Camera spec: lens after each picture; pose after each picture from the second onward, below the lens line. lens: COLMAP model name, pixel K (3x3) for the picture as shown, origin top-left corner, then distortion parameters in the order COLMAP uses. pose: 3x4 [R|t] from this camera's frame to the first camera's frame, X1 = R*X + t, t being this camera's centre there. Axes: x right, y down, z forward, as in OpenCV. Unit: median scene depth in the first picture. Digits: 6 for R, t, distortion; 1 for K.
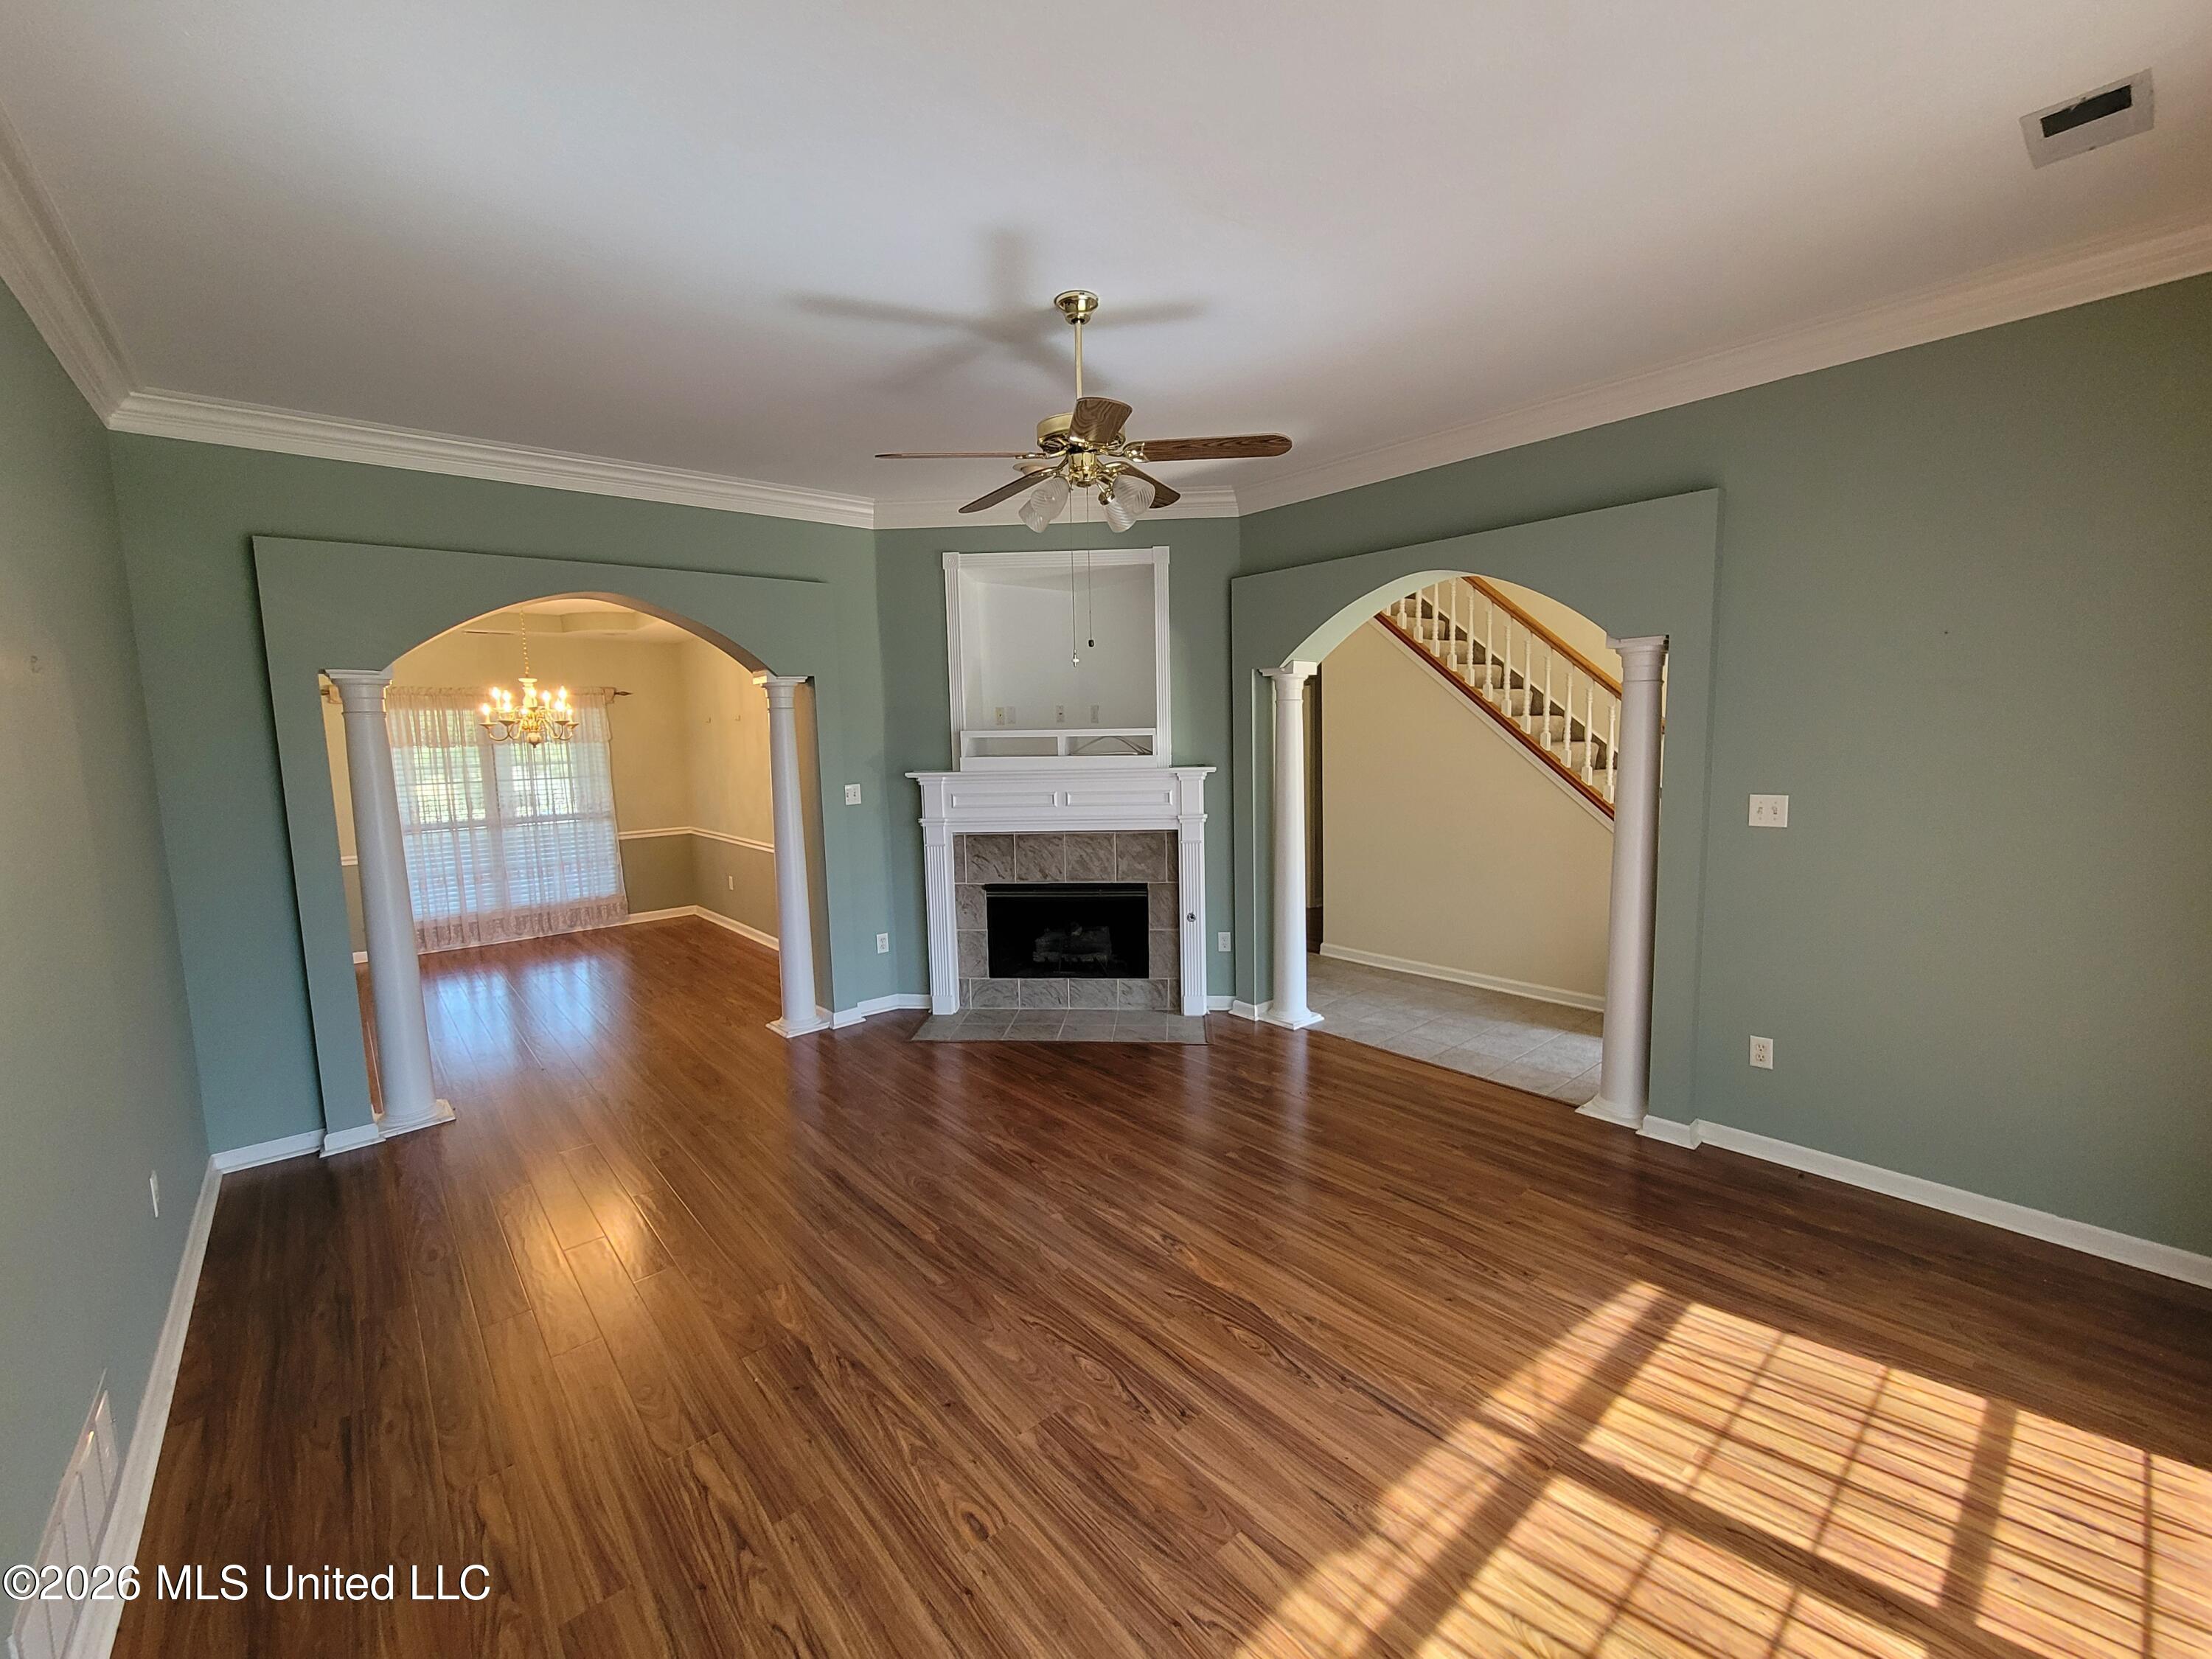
lens RADIAL K [[909.7, 0, 1105.5], [0, 909.7, 825.6], [0, 0, 1]] dist [-0.000815, -0.000374]
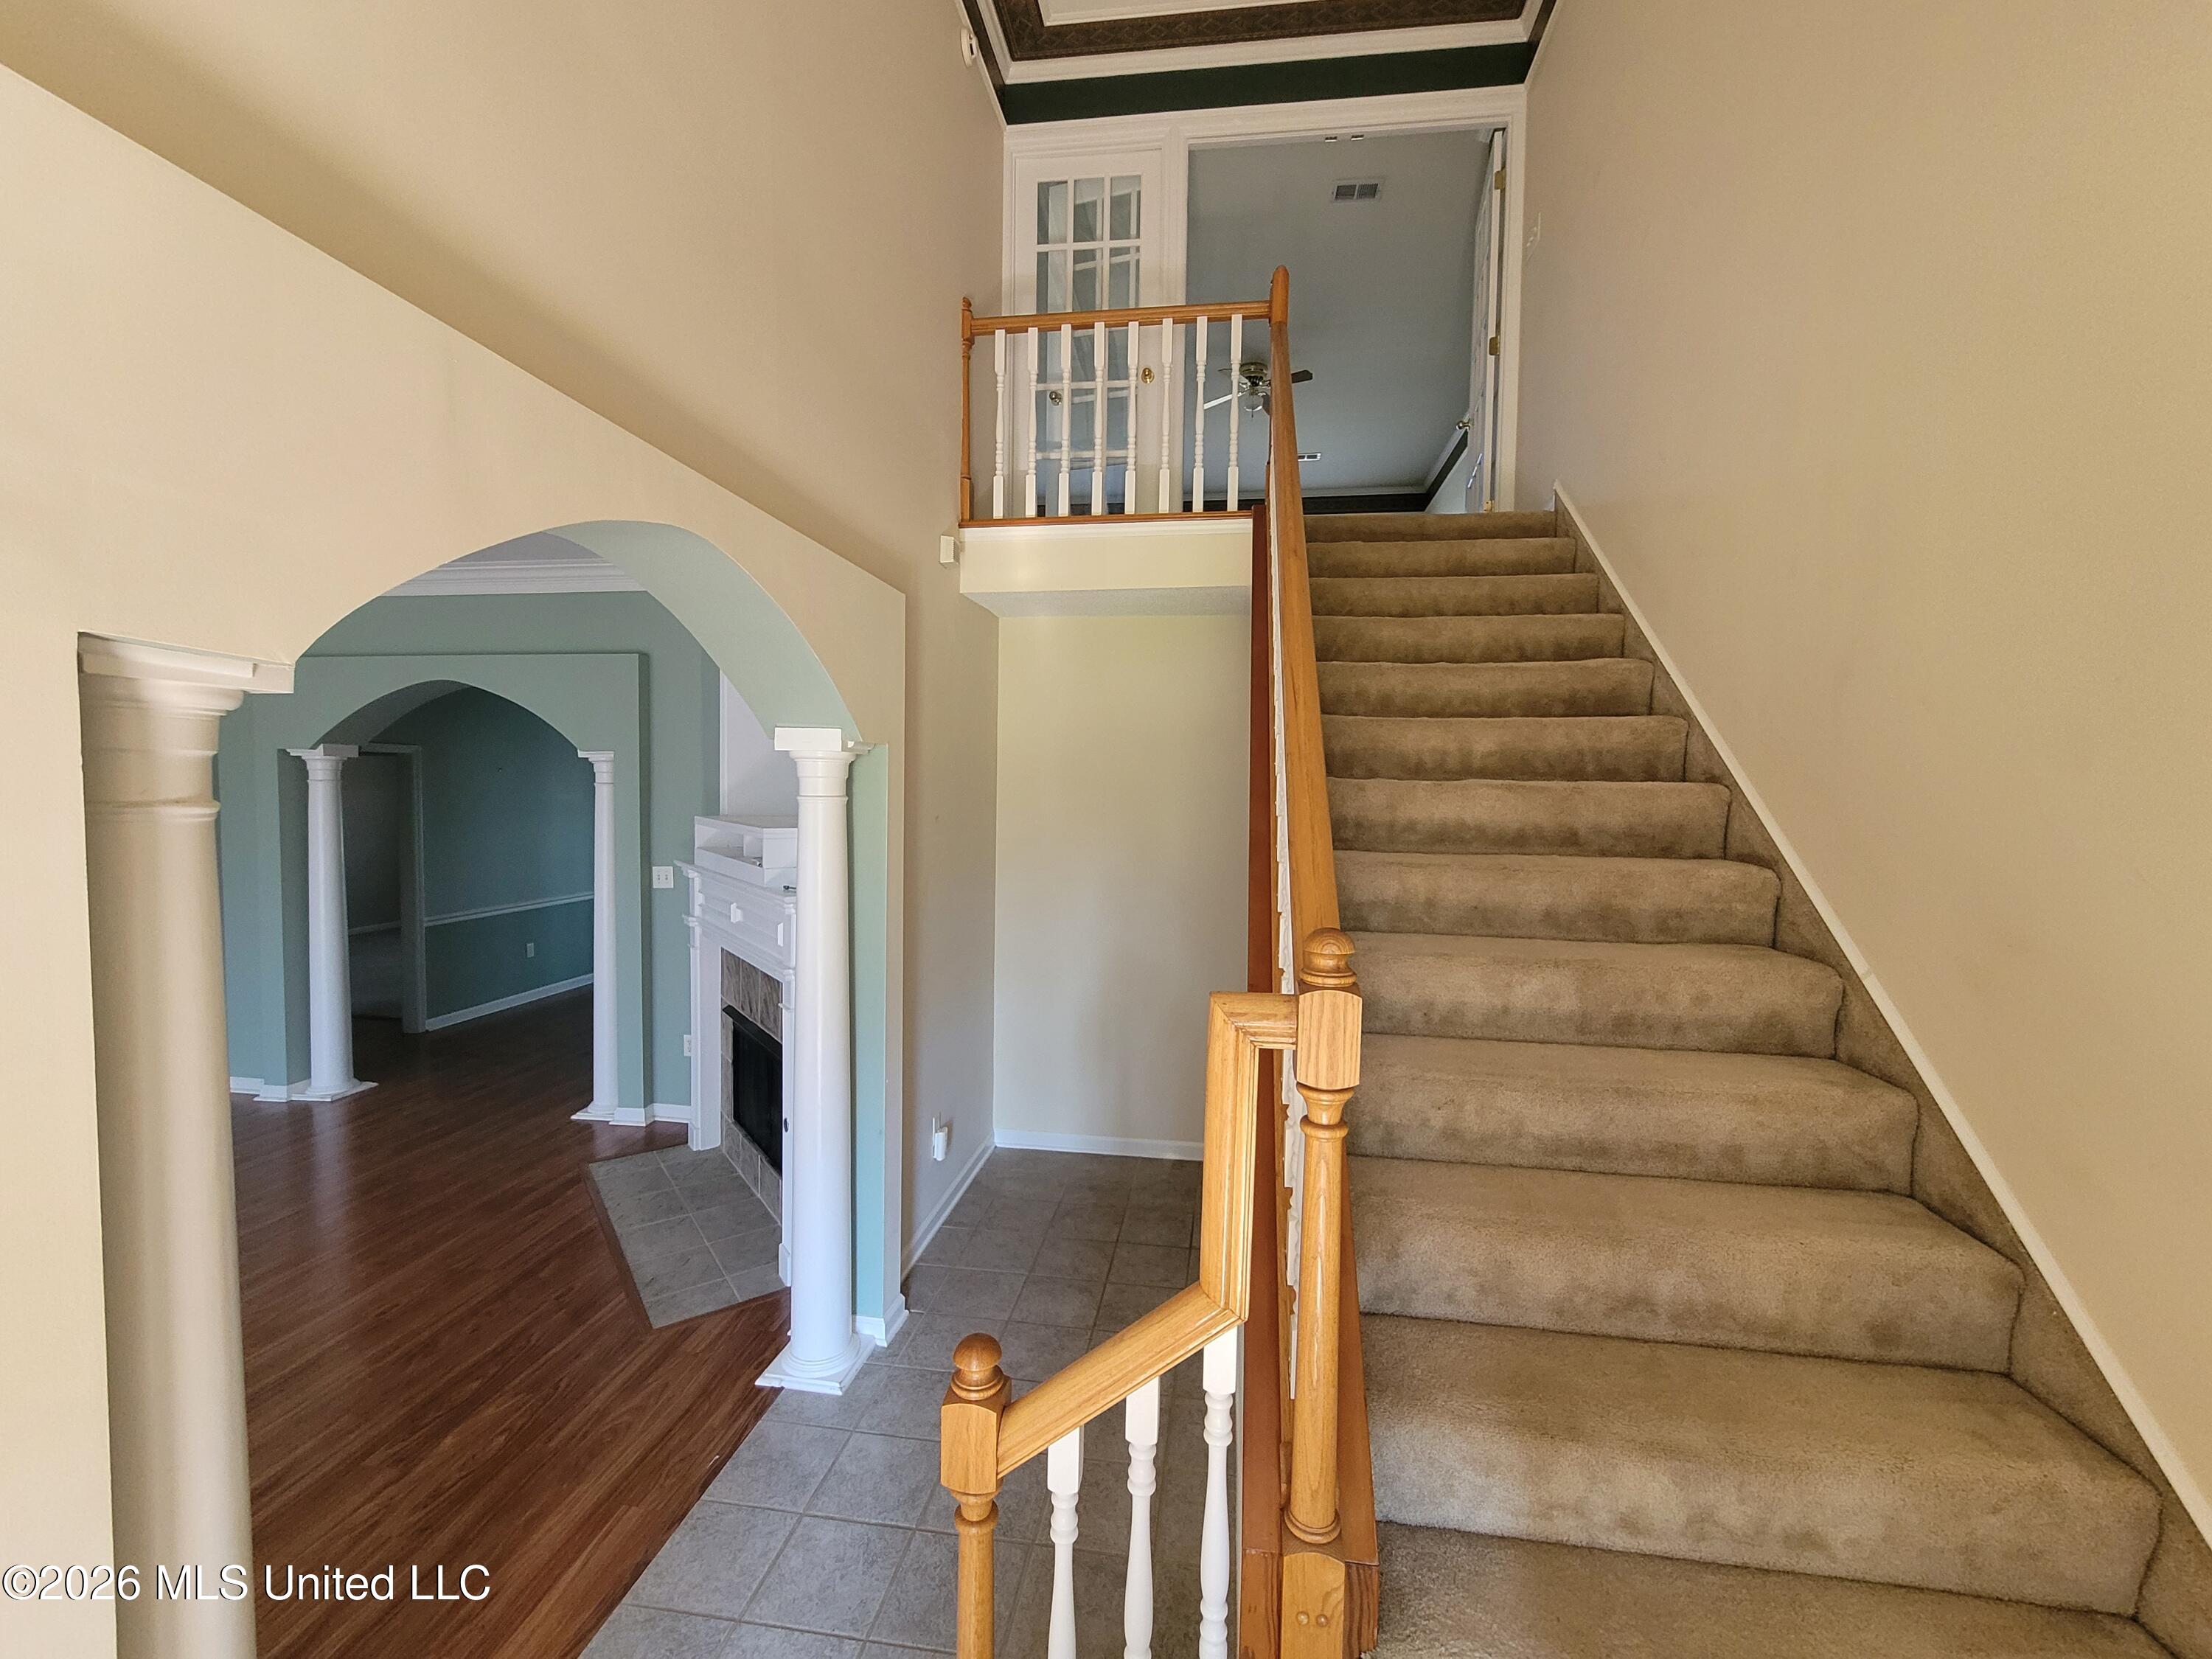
lens RADIAL K [[909.7, 0, 1103.1], [0, 909.7, 827.8], [0, 0, 1]] dist [-0.000815, -0.000374]
pose [[0.654441, 0.063986, -0.753401, 0.972115], [-0.114325, 0.993331, -0.014945, -0.170958], [0.747420, 0.095914, 0.657391, 0.989257]]
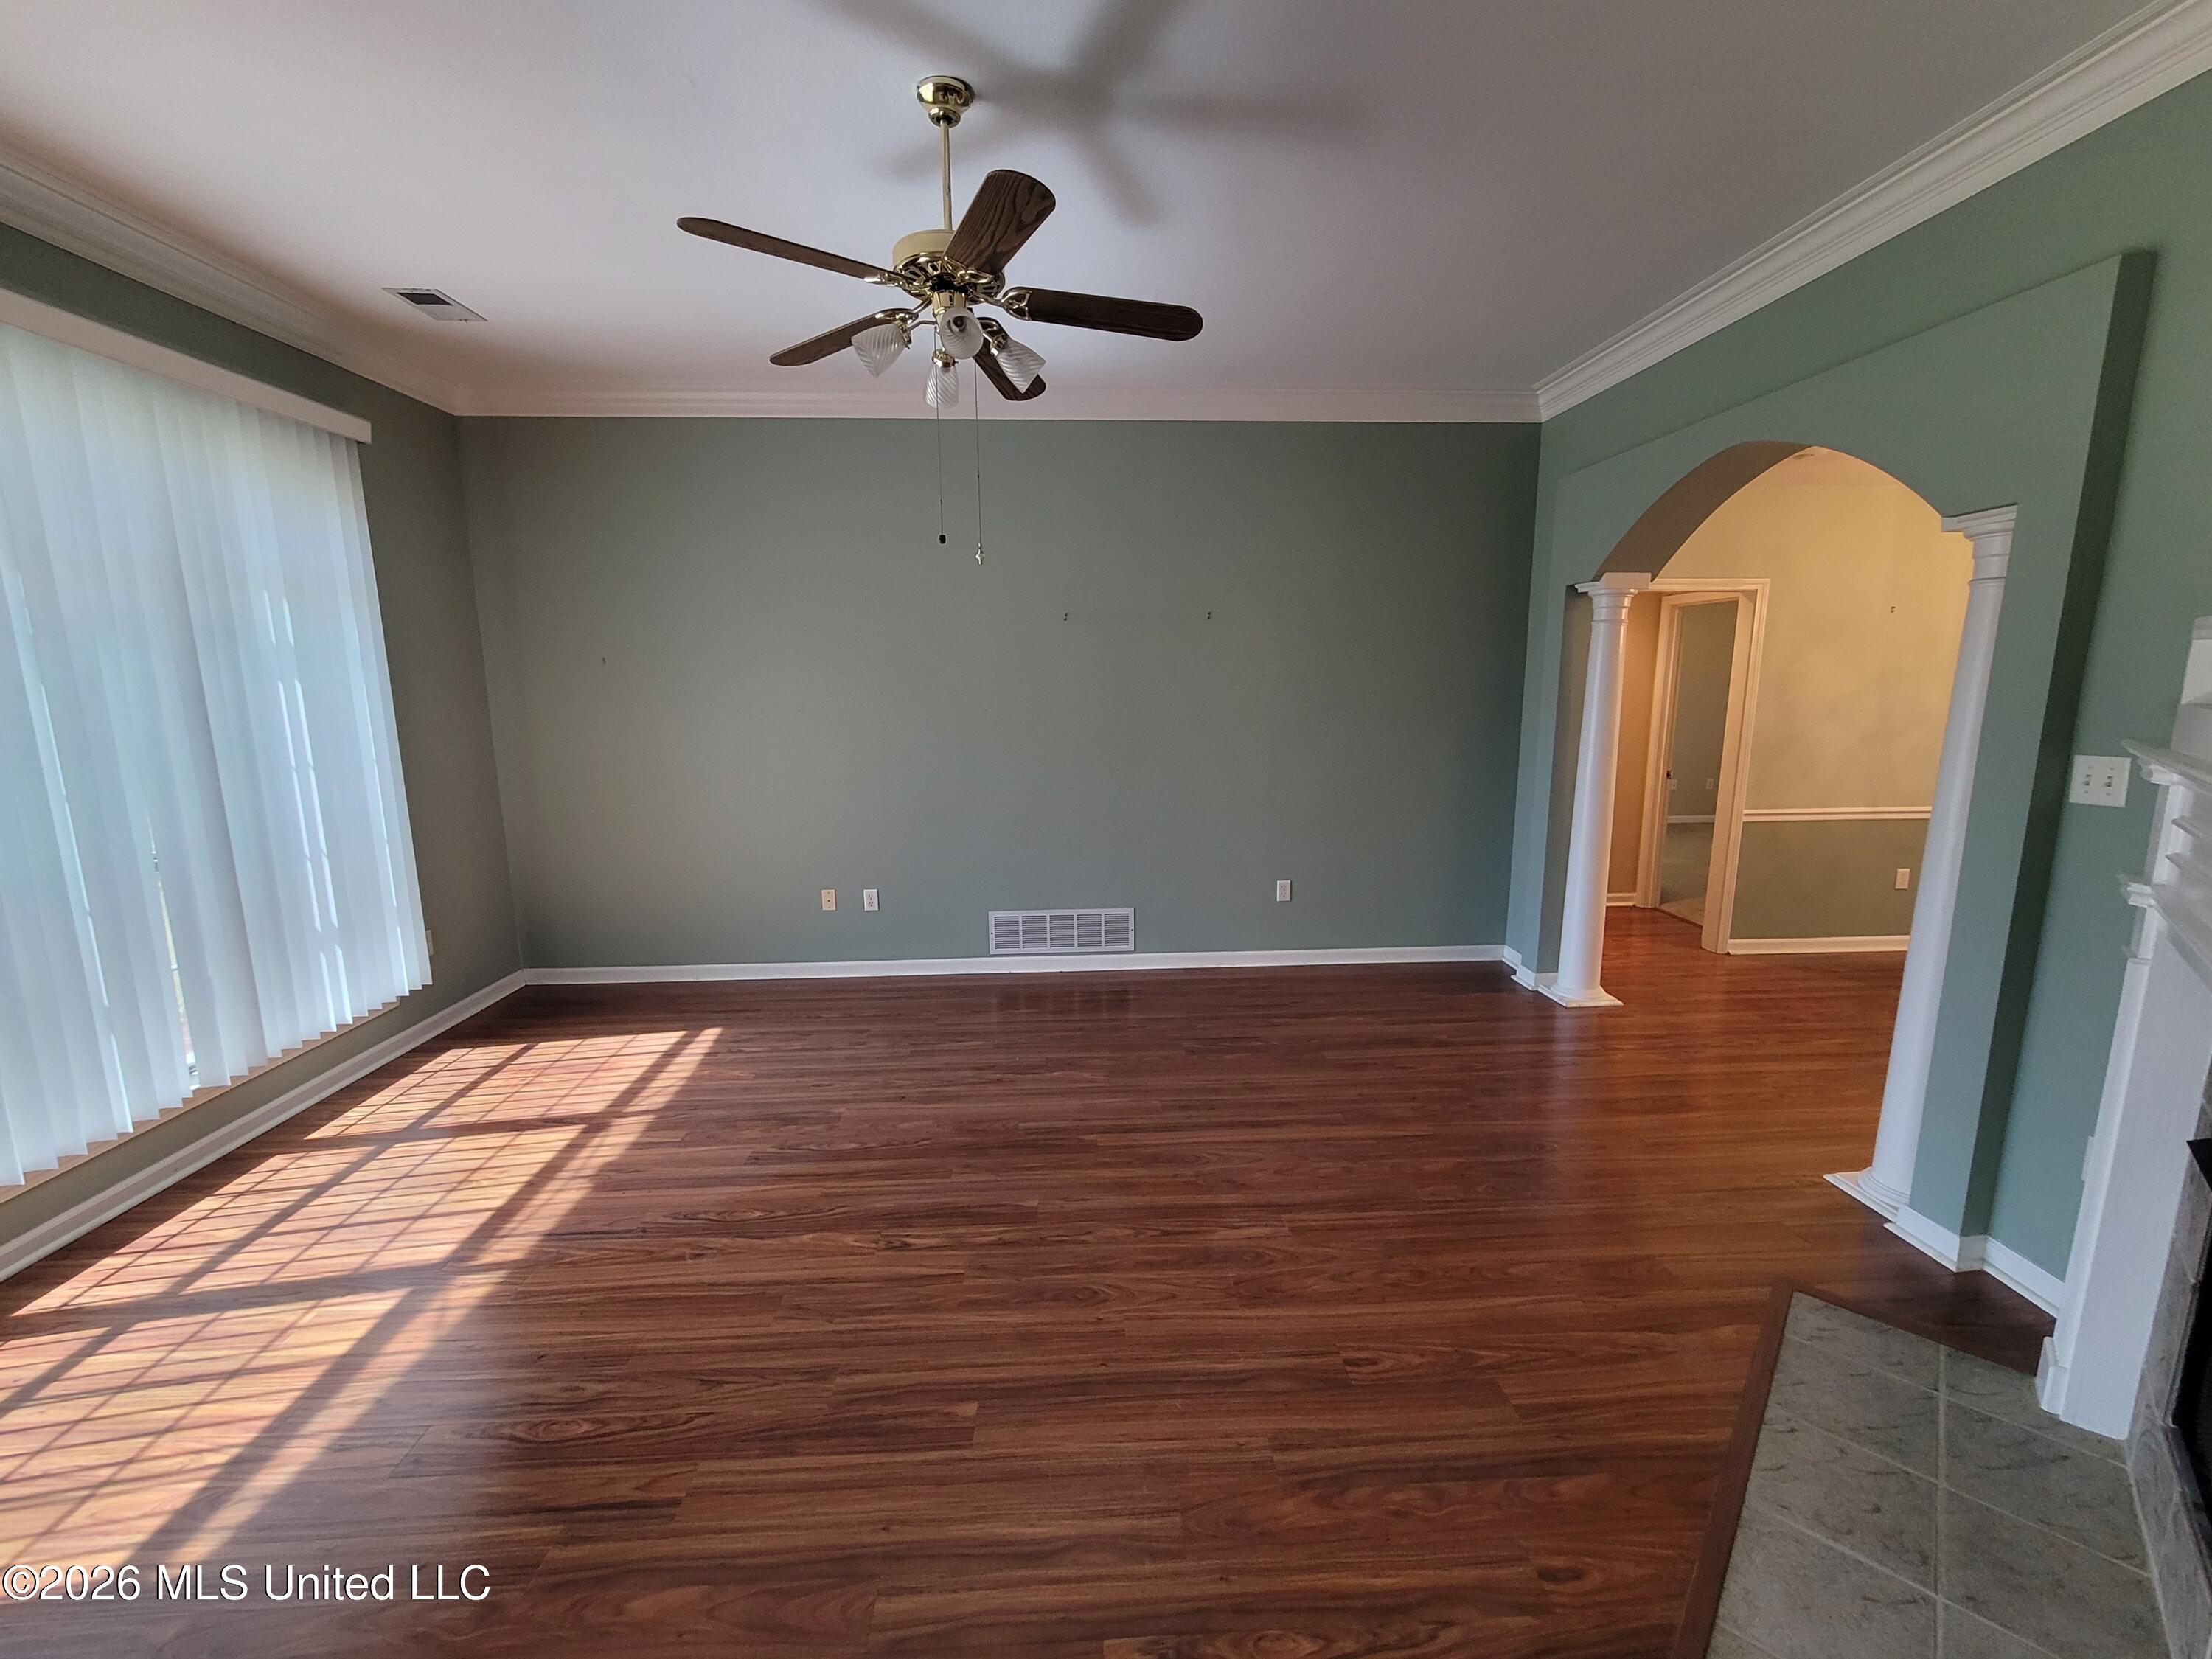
lens RADIAL K [[909.7, 0, 1115.3], [0, 909.7, 827.1], [0, 0, 1]] dist [-0.000815, -0.000374]
pose [[-0.606220, 0.158542, -0.779334, 0.429030], [-0.071581, 0.965074, 0.252008, -0.121457], [0.792069, 0.208558, -0.573698, 1.219267]]
